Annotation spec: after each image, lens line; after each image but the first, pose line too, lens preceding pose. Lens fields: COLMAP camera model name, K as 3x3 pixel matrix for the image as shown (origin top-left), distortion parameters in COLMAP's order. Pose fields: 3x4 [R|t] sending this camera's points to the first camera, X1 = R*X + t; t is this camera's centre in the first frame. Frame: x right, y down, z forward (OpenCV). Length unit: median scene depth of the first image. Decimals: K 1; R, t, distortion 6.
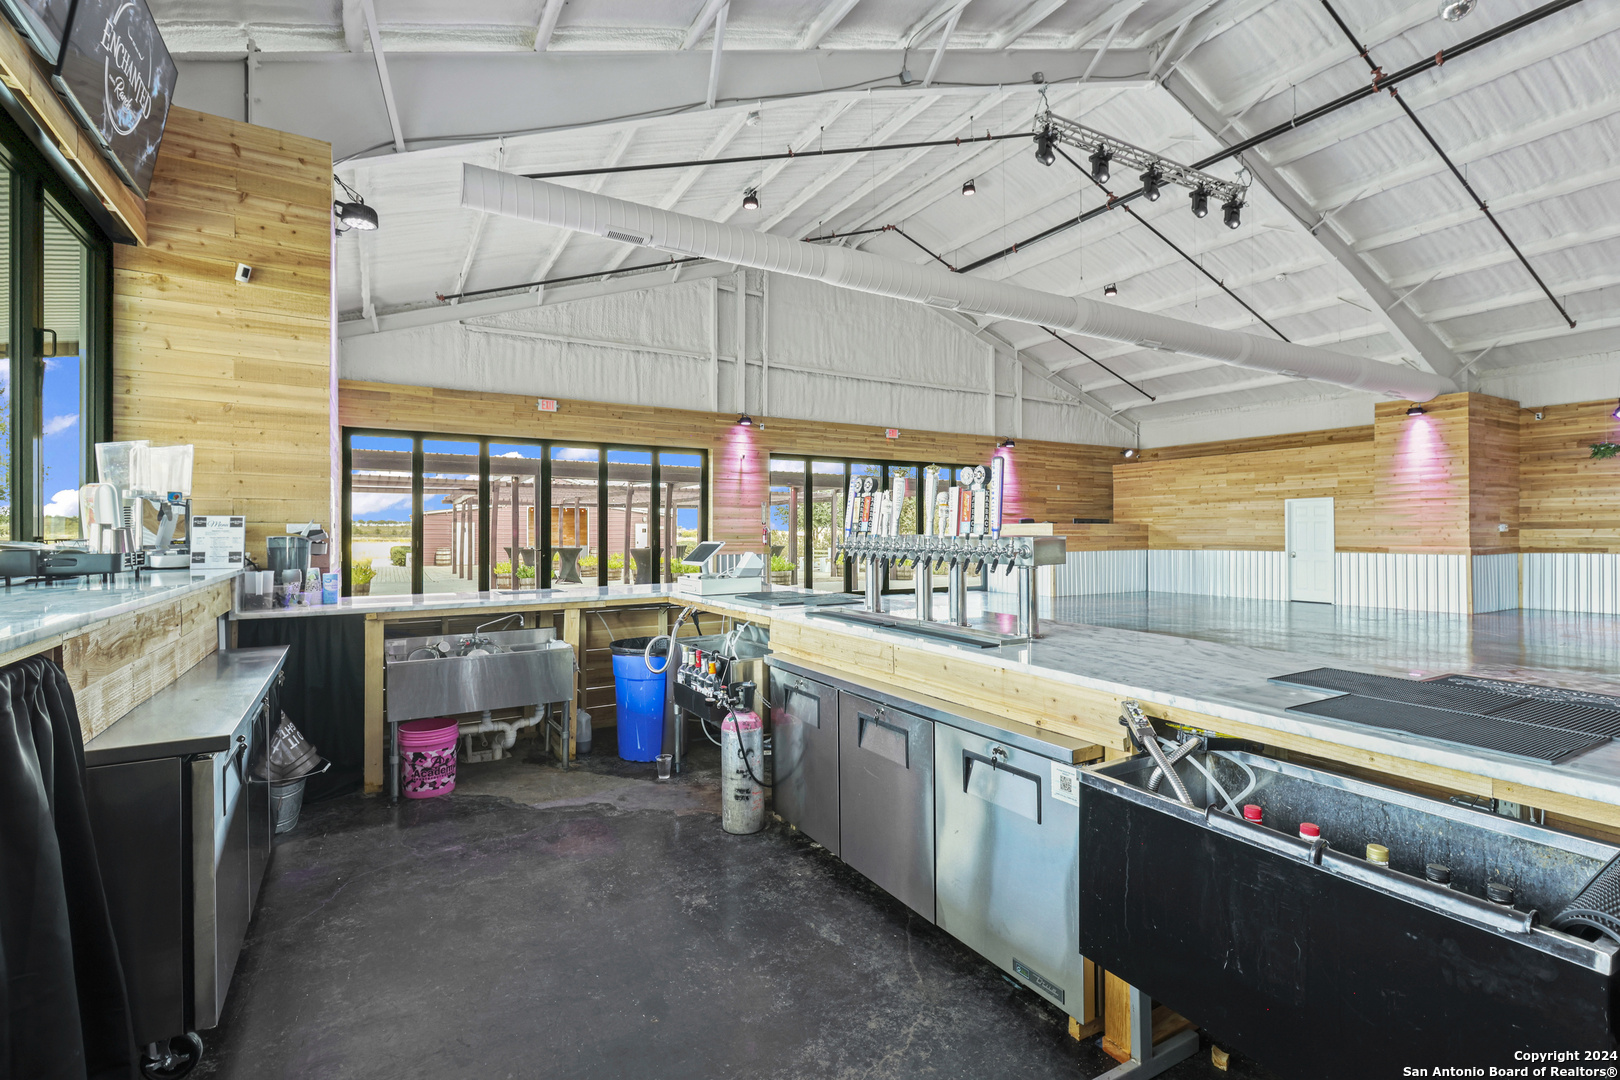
lens RADIAL K [[751.4, 0, 813.5], [0, 751.4, 529.5], [0, 0, 1]] dist [0.003094, -0.001461]
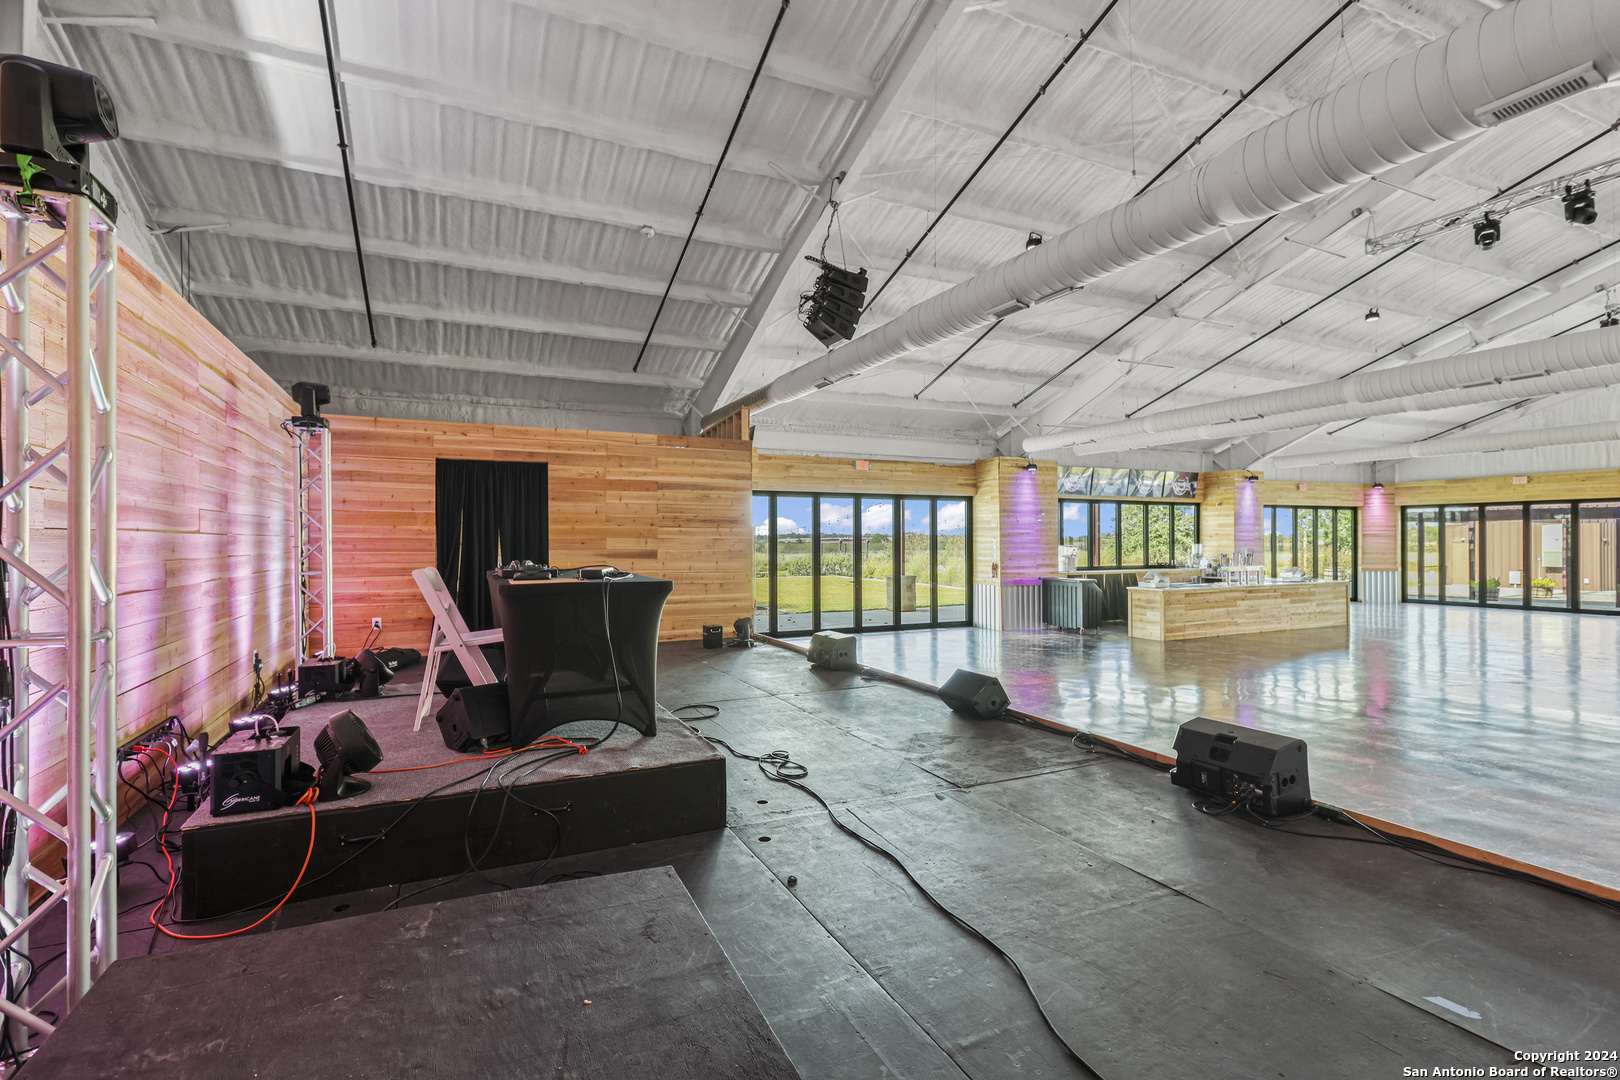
lens RADIAL K [[751.4, 0, 803.9], [0, 751.4, 541.4], [0, 0, 1]] dist [0.003094, -0.001461]
pose [[-0.093930, 0.000463, -0.995579, 1.260784], [0.008744, 0.999962, -0.000360, -0.042354], [0.995540, -0.008739, -0.093931, -0.339095]]
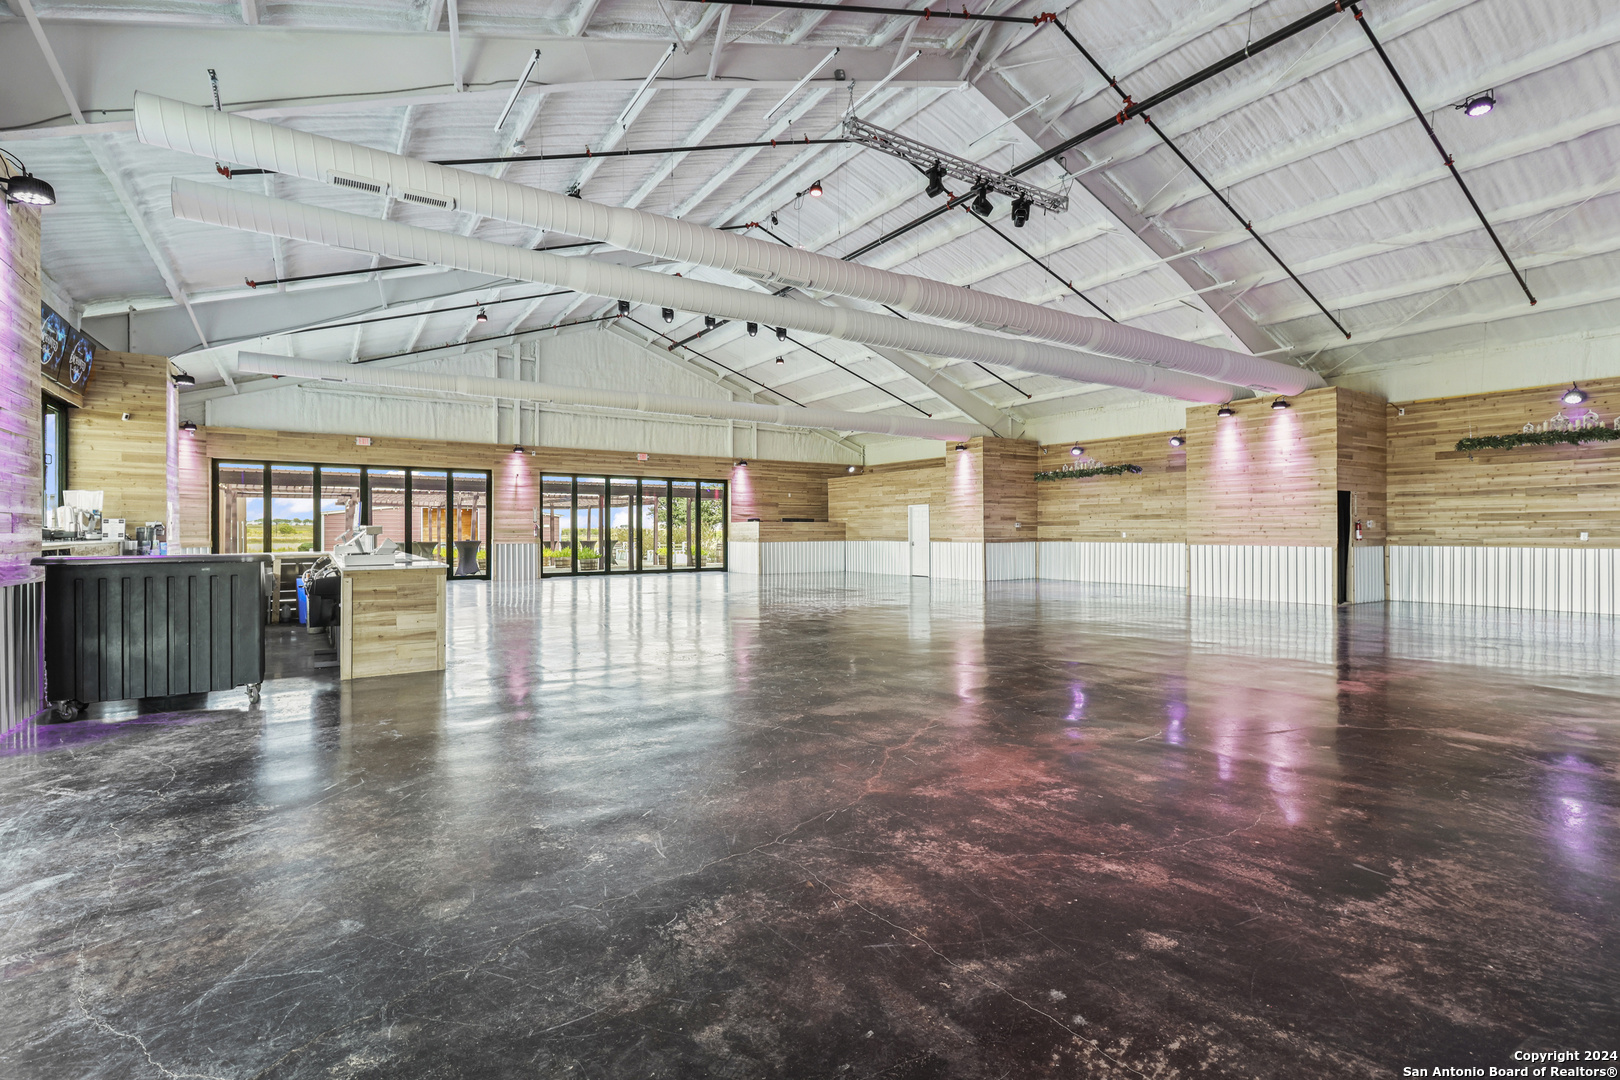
lens RADIAL K [[751.4, 0, 817.3], [0, 751.4, 530.6], [0, 0, 1]] dist [0.003094, -0.001461]
pose [[0.998089, -0.000317, 0.061788, 0.397964], [0.000094, 0.999993, 0.003620, 0.003507], [-0.061789, -0.003607, 0.998083, -0.470748]]
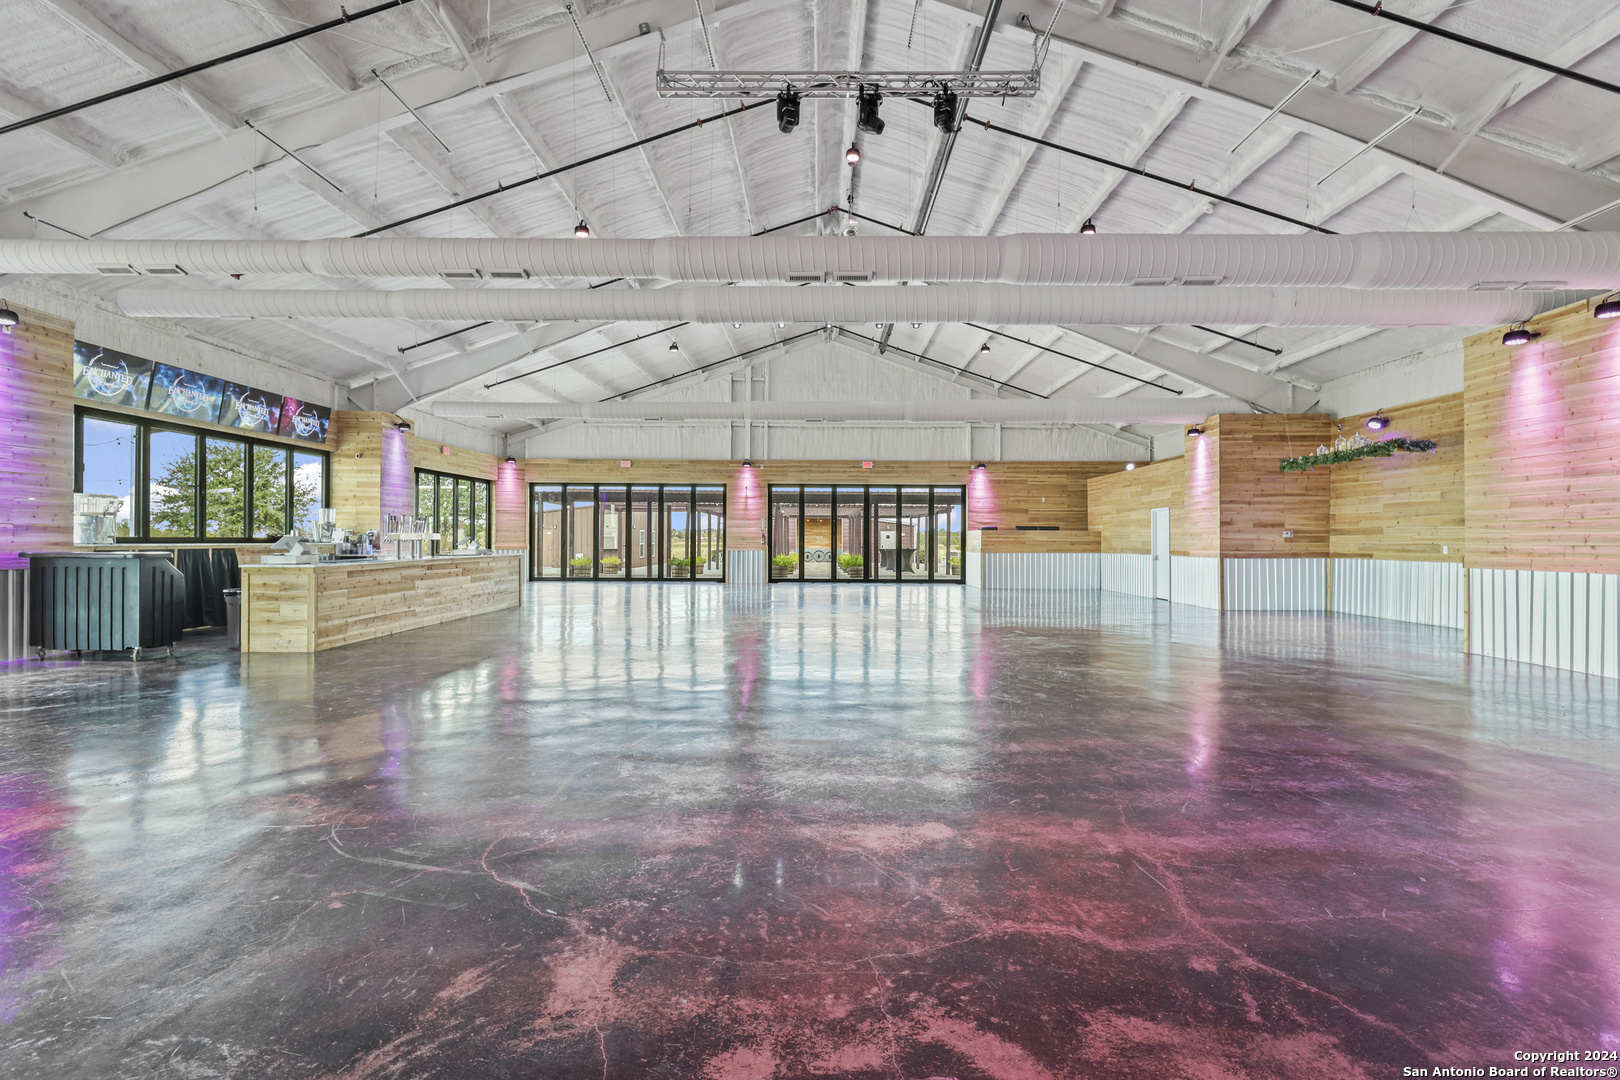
lens RADIAL K [[751.4, 0, 816.3], [0, 751.4, 534.2], [0, 0, 1]] dist [0.003094, -0.001461]
pose [[0.860190, 0.001942, -0.509970, 0.844703], [-0.003548, 0.999991, -0.002175, 0.002646], [0.509961, 0.003681, 0.860189, -0.262580]]
